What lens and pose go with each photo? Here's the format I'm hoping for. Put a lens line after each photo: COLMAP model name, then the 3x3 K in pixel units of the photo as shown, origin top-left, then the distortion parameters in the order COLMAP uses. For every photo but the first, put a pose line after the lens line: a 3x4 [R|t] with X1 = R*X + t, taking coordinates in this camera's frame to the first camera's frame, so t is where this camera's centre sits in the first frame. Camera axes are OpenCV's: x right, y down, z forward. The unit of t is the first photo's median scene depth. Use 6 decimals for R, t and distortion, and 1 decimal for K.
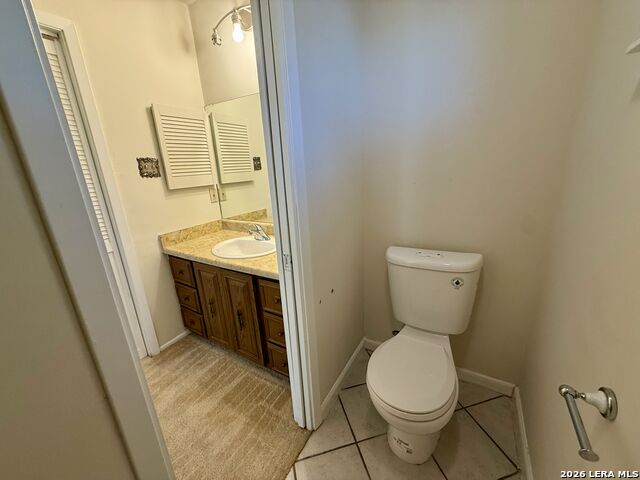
lens RADIAL K [[257.0, 0, 320.3], [0, 257.0, 239.2], [0, 0, 1]] dist [0.001225, 0.000258]
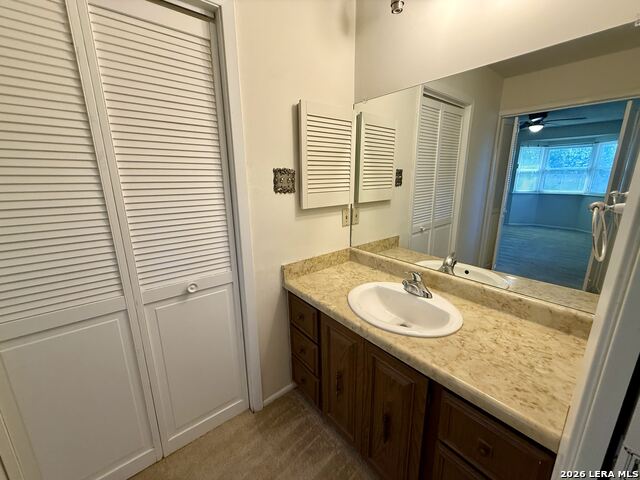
lens RADIAL K [[257.0, 0, 320.2], [0, 257.0, 238.8], [0, 0, 1]] dist [0.001225, 0.000258]
pose [[0.940300, 0.120741, -0.318211, -0.270591], [-0.130425, 0.991415, -0.009220, -0.102241], [0.314366, 0.050172, 0.947975, 0.277374]]
